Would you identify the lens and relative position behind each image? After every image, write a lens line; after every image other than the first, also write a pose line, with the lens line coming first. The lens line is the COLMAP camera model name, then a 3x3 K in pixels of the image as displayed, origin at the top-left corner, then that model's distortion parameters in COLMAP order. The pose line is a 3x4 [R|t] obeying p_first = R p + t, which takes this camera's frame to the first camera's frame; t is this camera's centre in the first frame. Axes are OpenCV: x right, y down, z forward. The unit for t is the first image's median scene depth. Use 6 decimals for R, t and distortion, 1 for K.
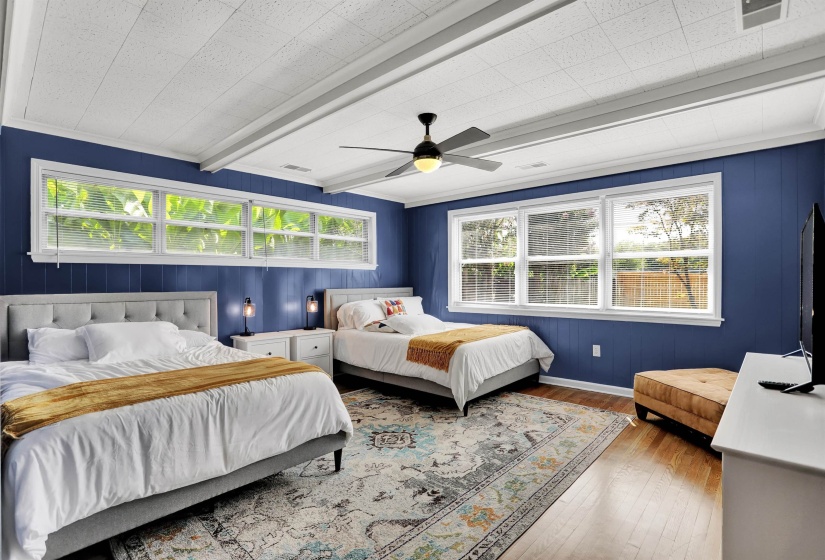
lens RADIAL K [[397.0, 0, 411.6], [0, 397.0, 280.3], [0, 0, 1]] dist [-0.026096, 0.007967]
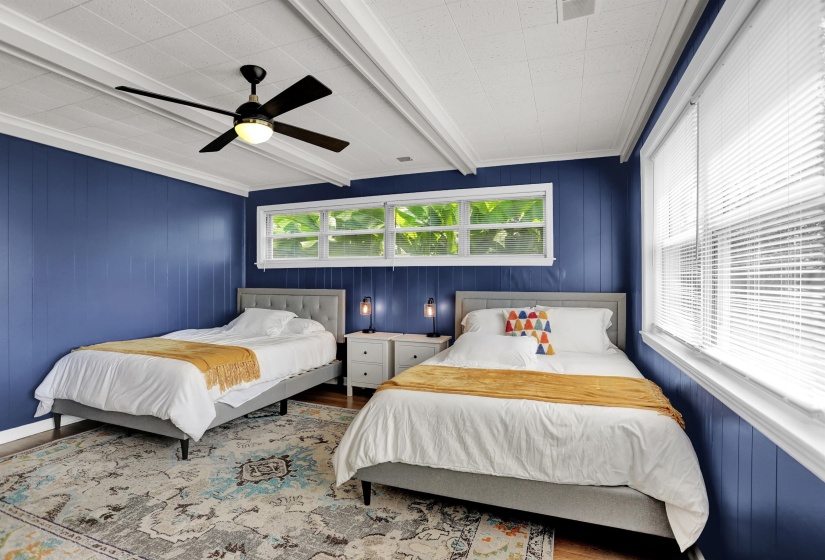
lens RADIAL K [[397.0, 0, 413.8], [0, 397.0, 278.3], [0, 0, 1]] dist [-0.026096, 0.007967]
pose [[0.370107, -0.000819, -0.928989, 0.864196], [-0.005898, 0.999977, -0.003231, -0.003752], [0.928970, 0.006675, 0.370094, 0.997519]]
